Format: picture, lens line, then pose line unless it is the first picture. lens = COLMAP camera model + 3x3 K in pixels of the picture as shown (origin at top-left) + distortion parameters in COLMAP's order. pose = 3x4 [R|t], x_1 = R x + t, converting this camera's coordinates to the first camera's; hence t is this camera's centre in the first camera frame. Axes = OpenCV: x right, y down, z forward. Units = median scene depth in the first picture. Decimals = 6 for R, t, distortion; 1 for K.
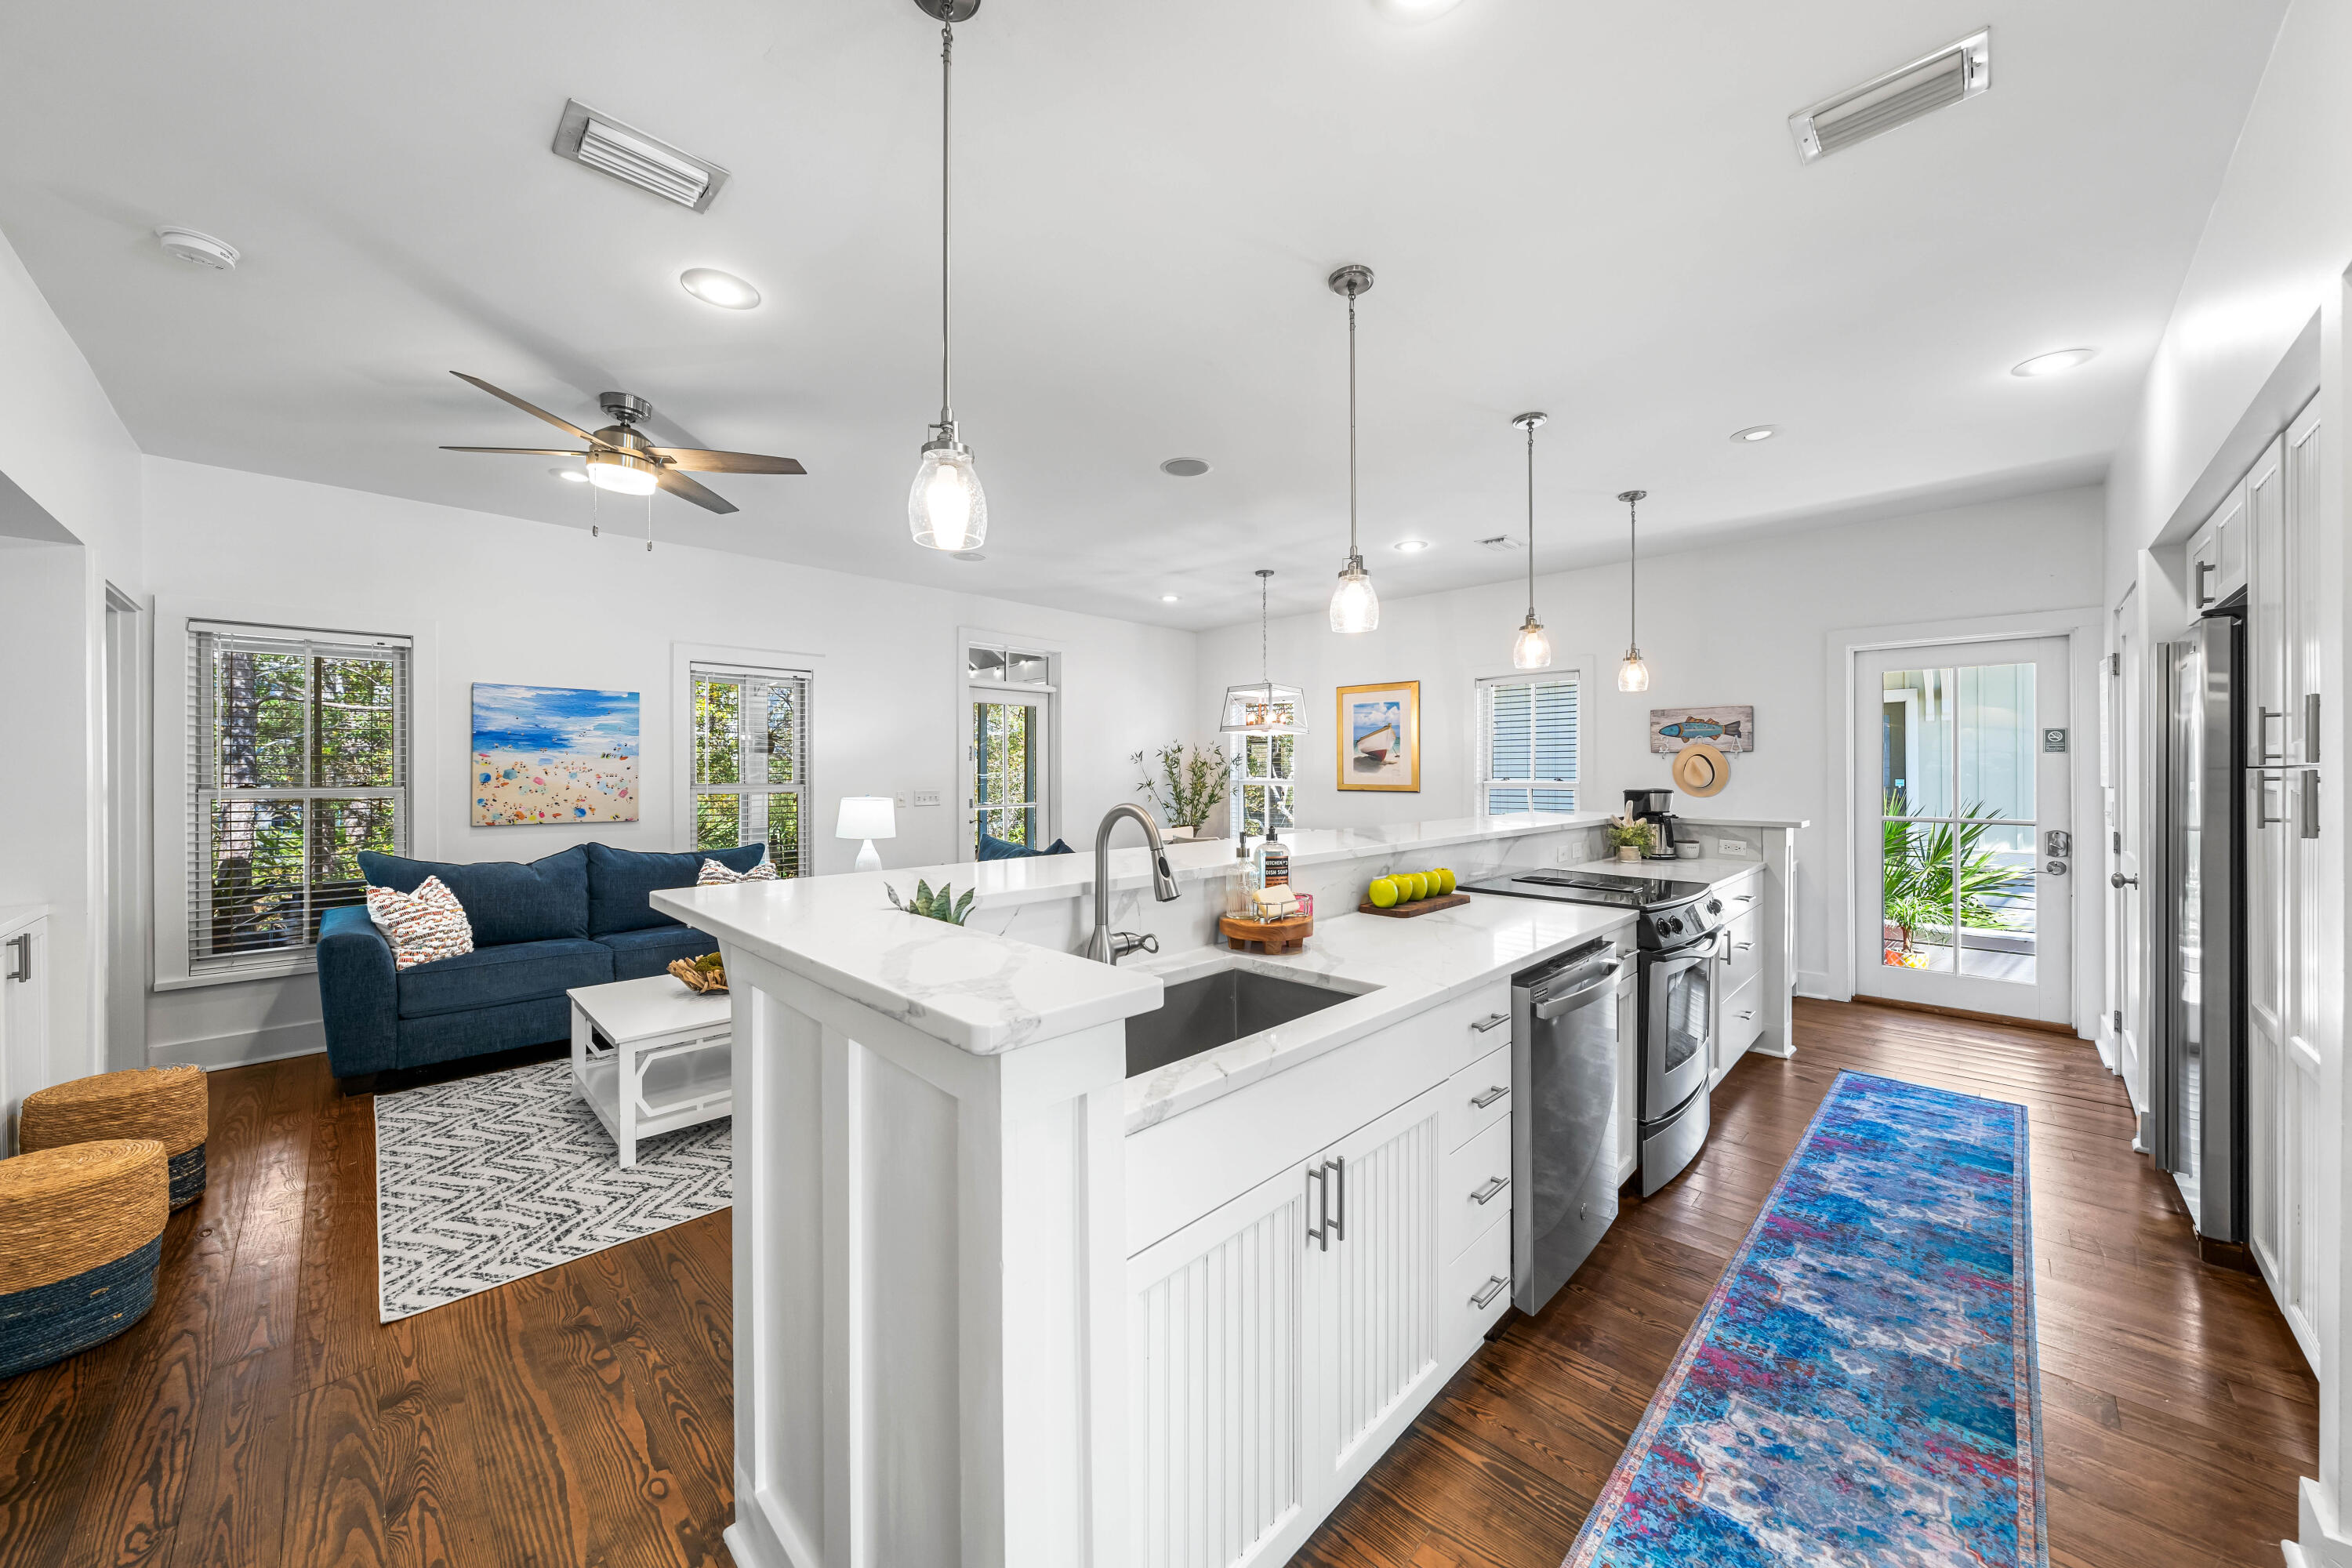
lens RADIAL K [[832.2, 0, 1175.1], [0, 832.2, 771.3], [0, 0, 1]] dist [-0.000892, -0.000200]
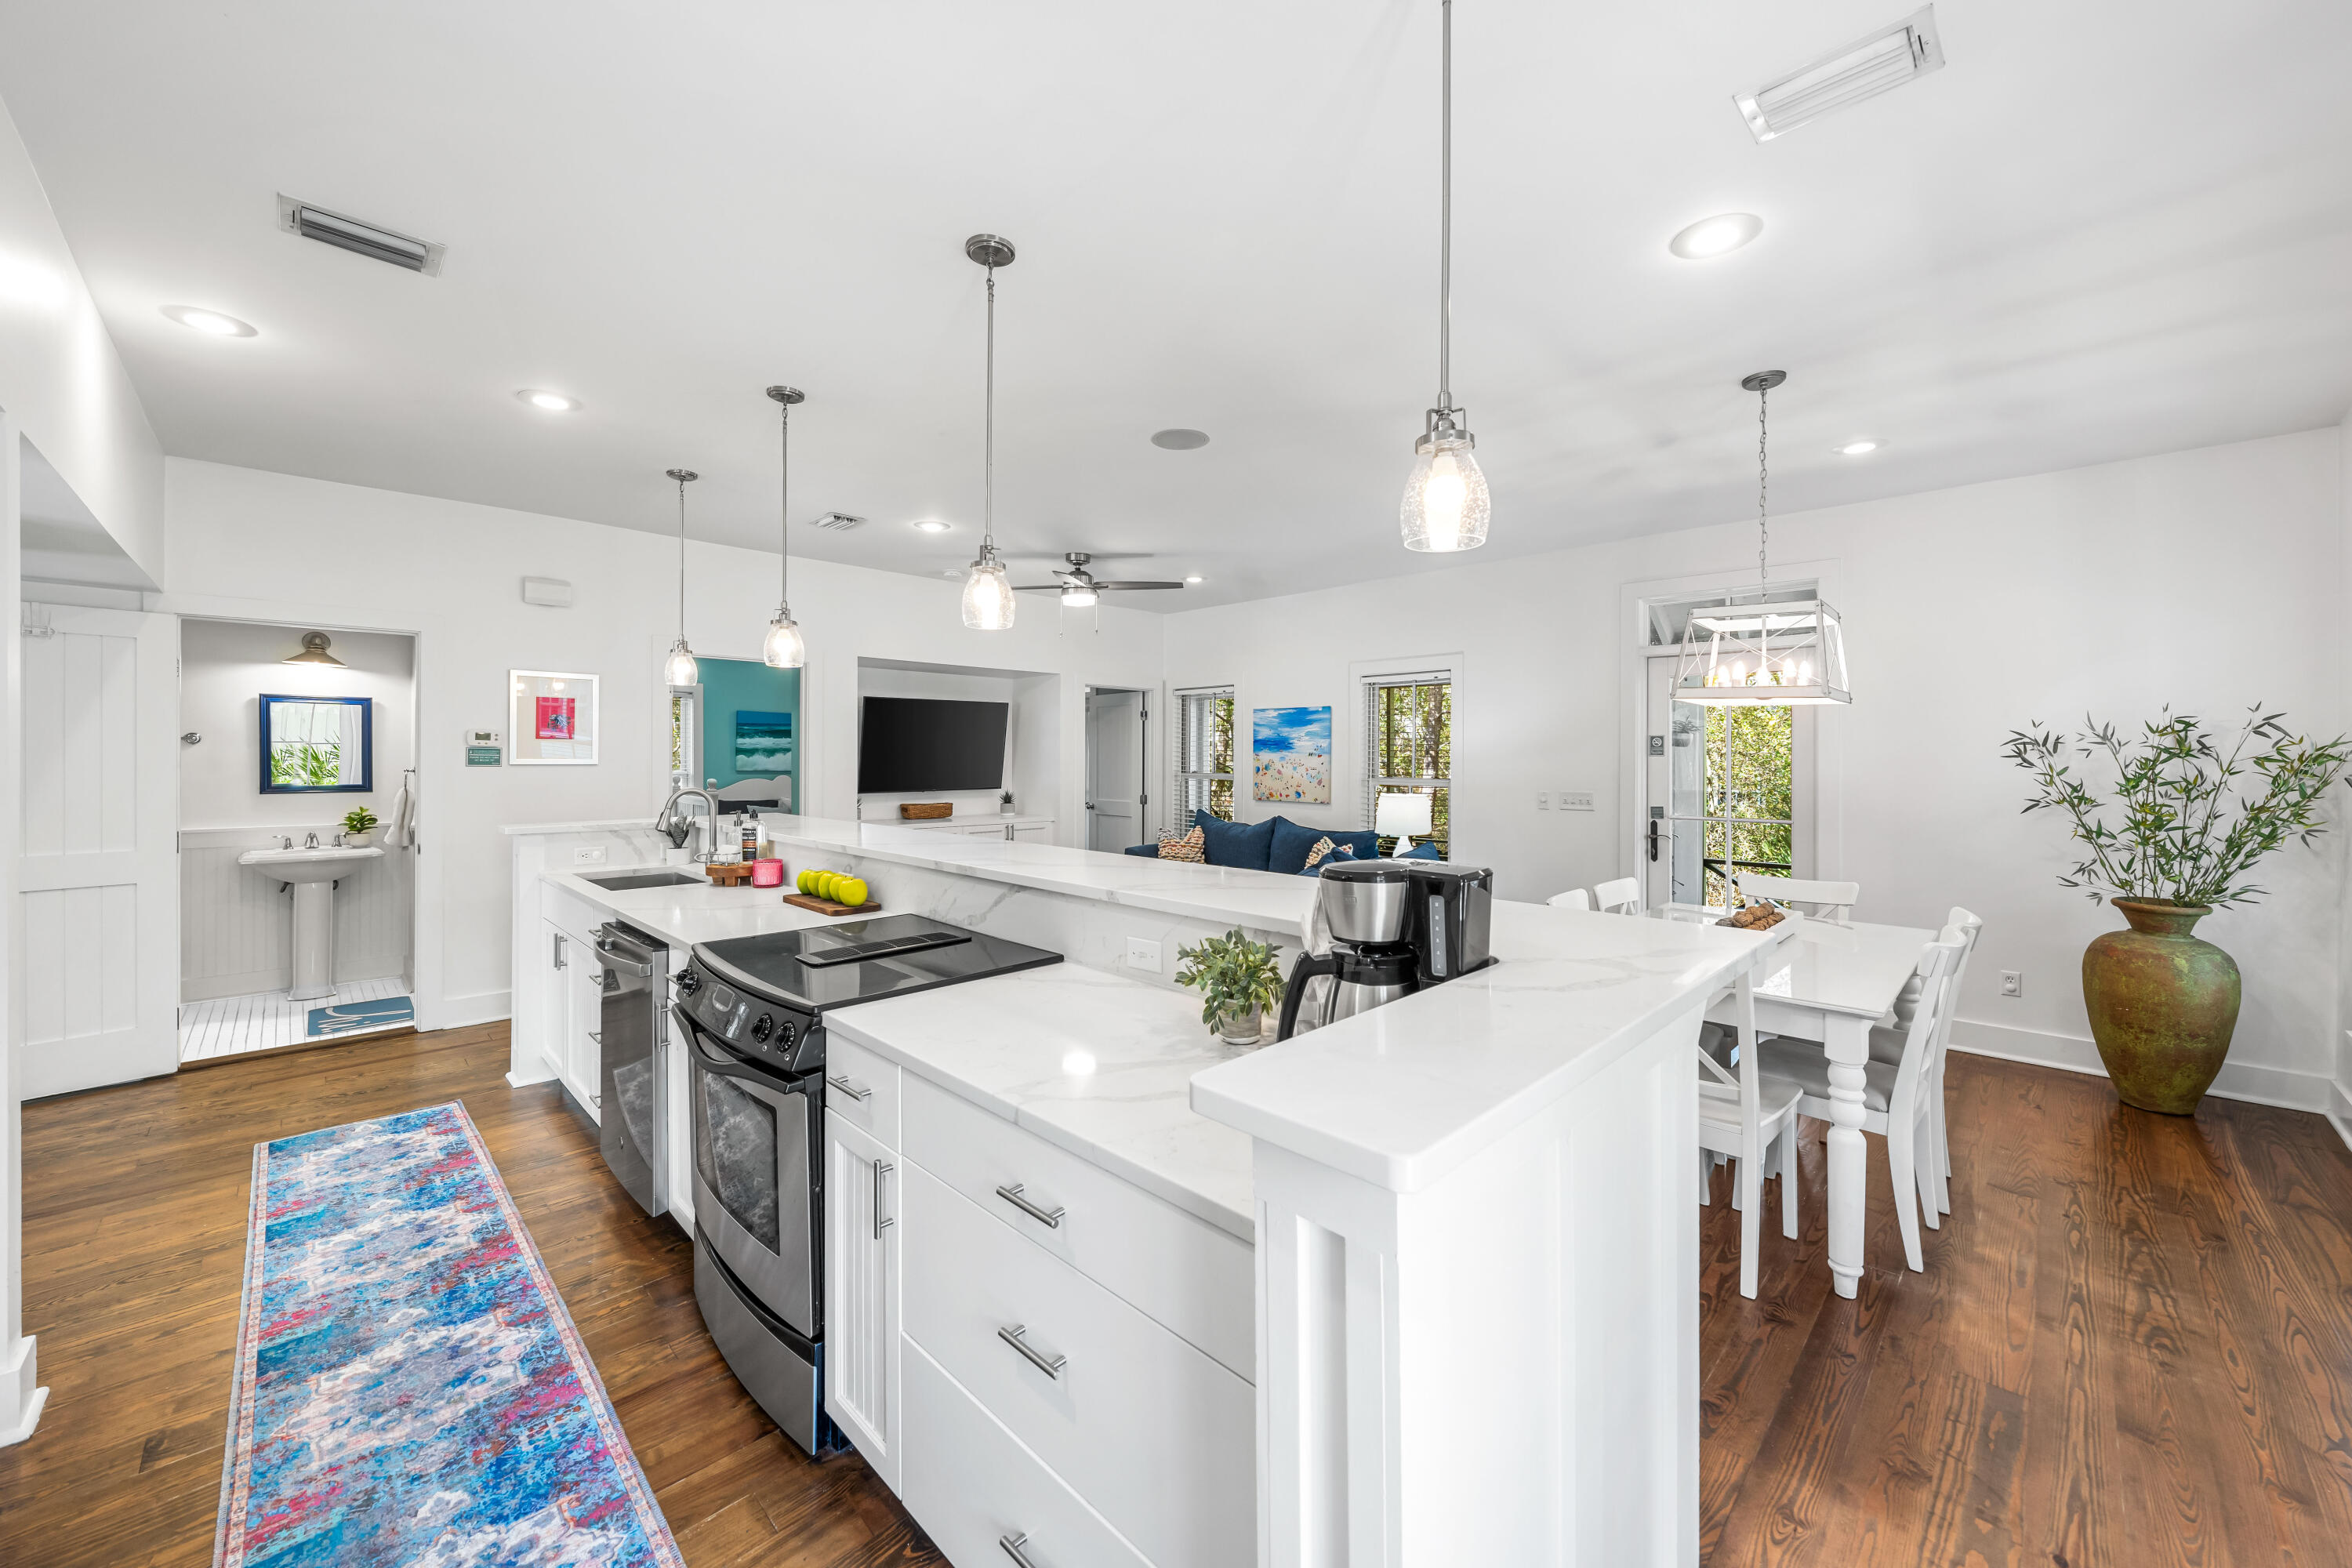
lens RADIAL K [[888.1, 0, 1186.5], [0, 888.1, 762.6], [0, 0, 1]] dist [-0.001169, -0.000099]
pose [[-0.002478, 0.007731, -0.999967, 0.930457], [-0.002627, 0.999967, 0.007737, -0.019368], [0.999993, 0.002646, -0.002458, 0.954631]]
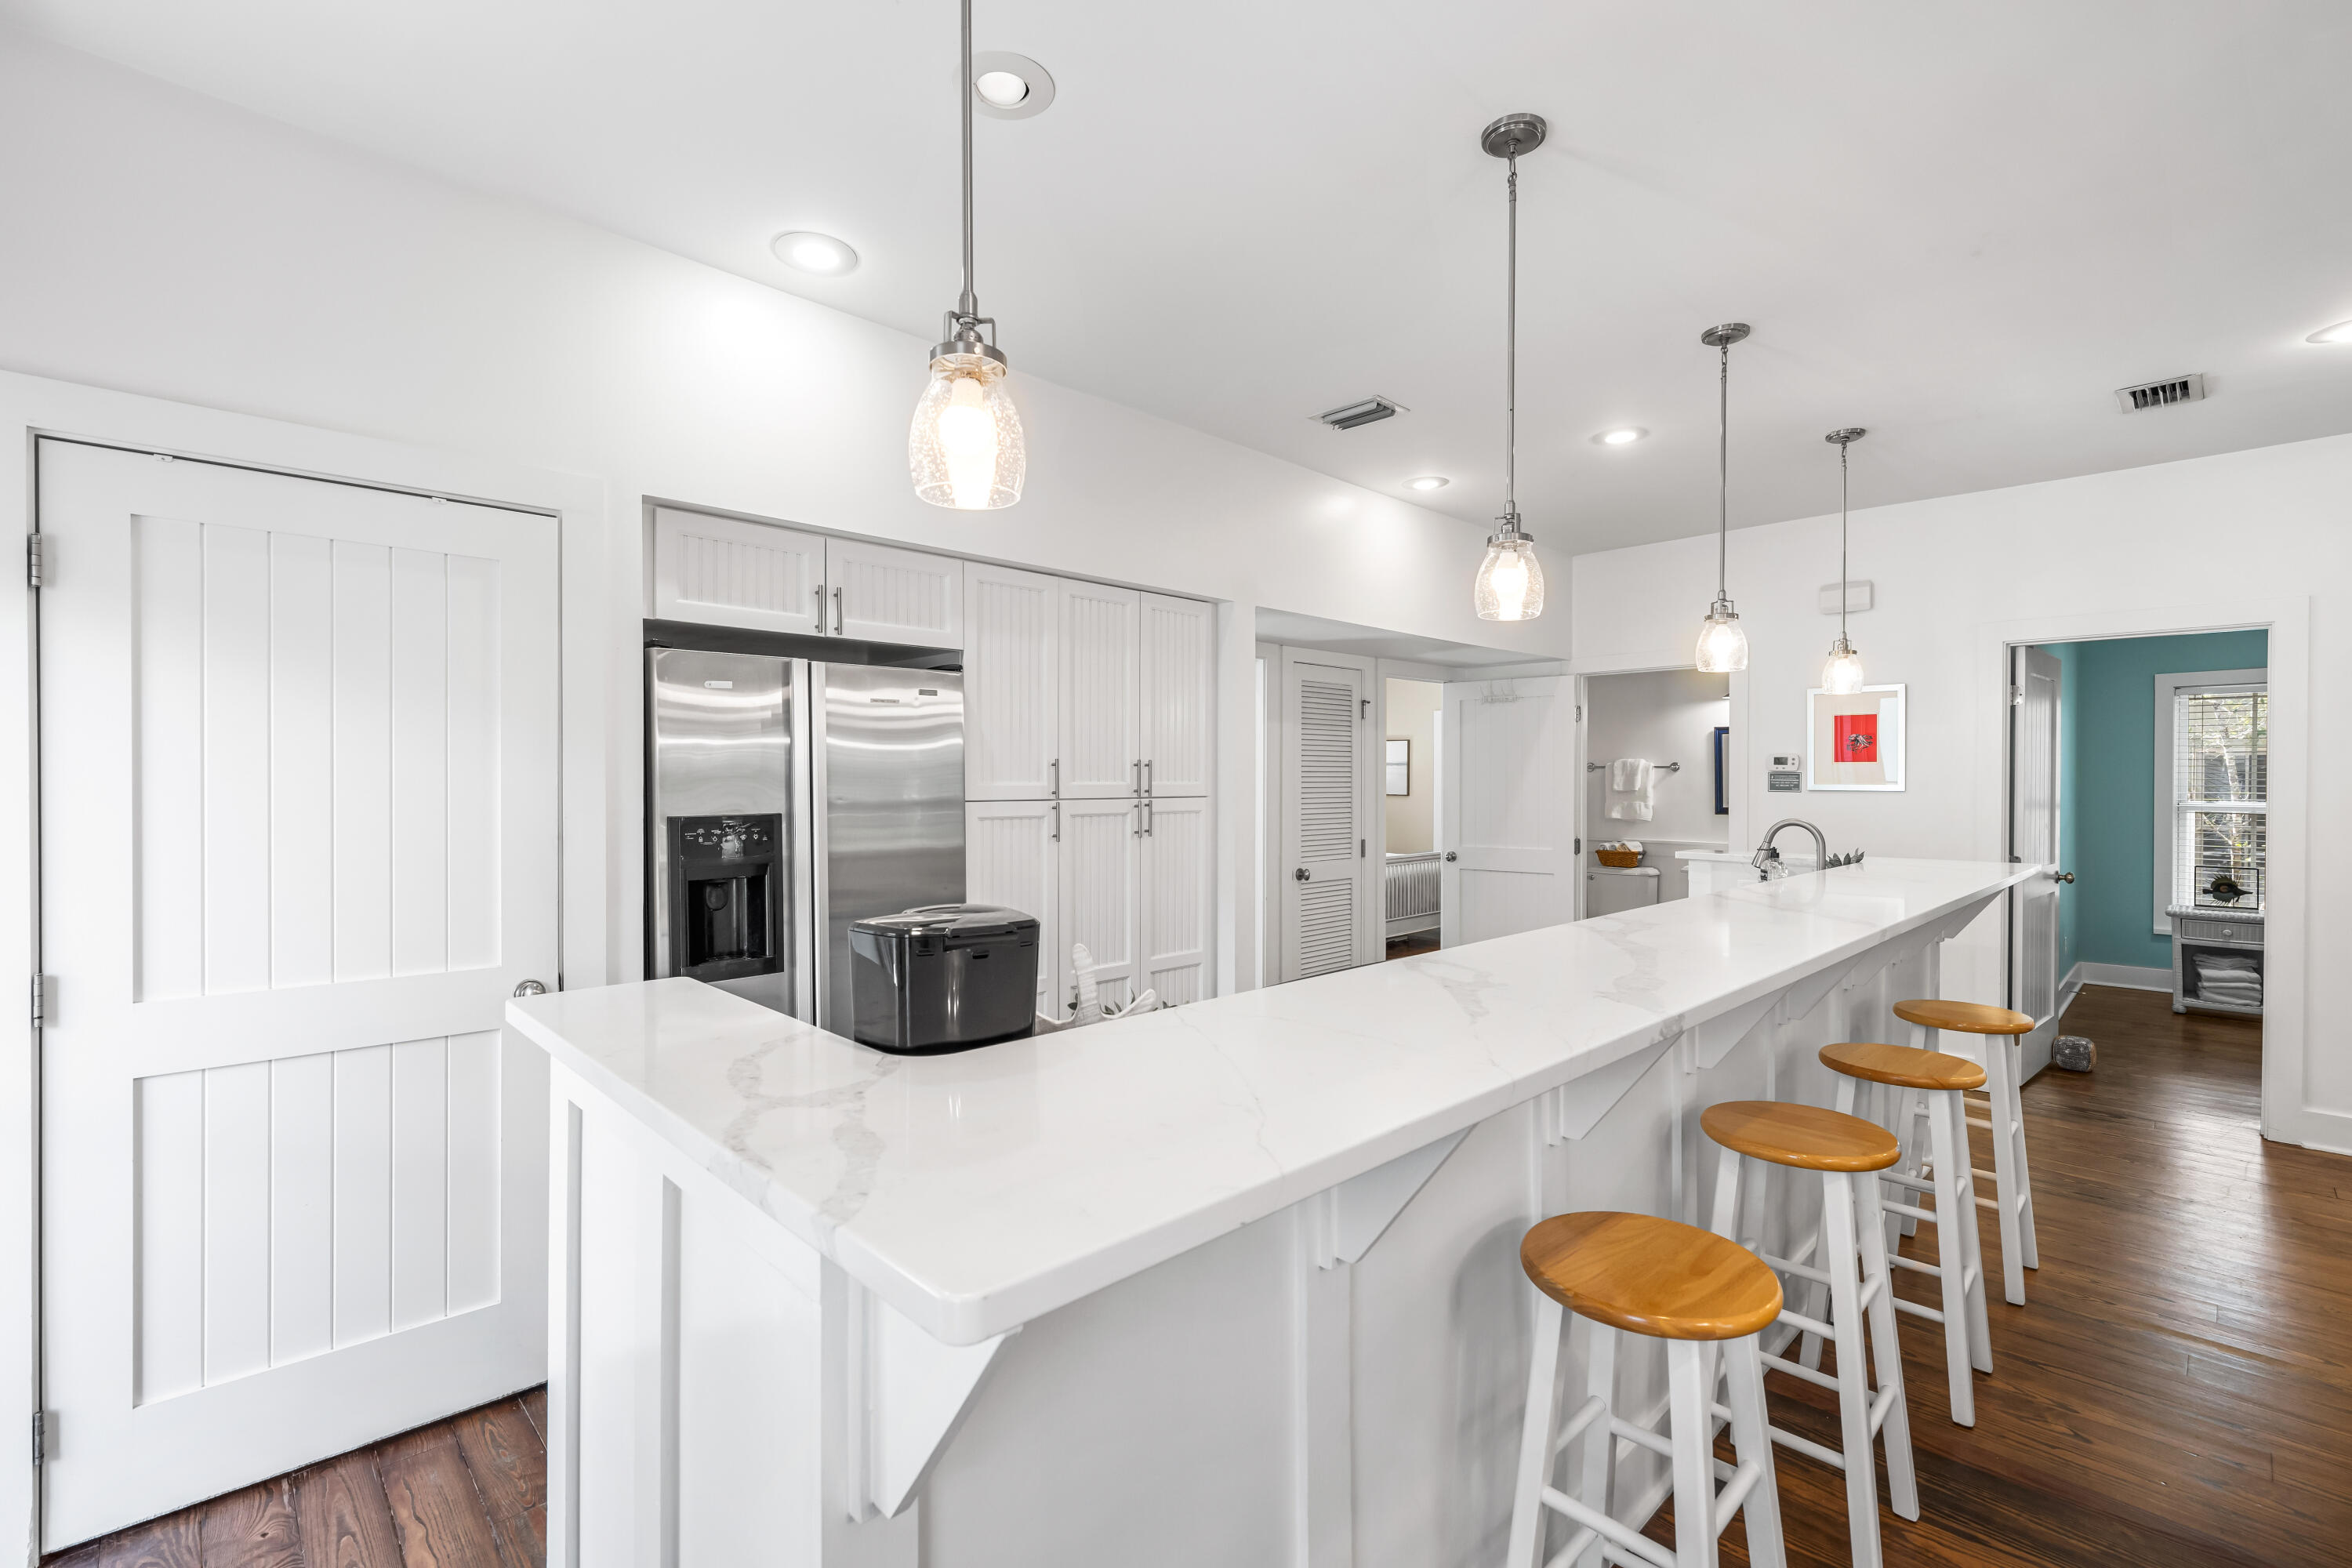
lens RADIAL K [[1025.2, 0, 1162.8], [0, 1025.2, 781.6], [0, 0, 1]] dist [-0.003183, 0.000084]
pose [[-0.999569, 0.001365, 0.029333, 0.515344], [0.001430, 0.999997, 0.002194, -0.019793], [-0.029329, 0.002235, -0.999567, 1.351908]]
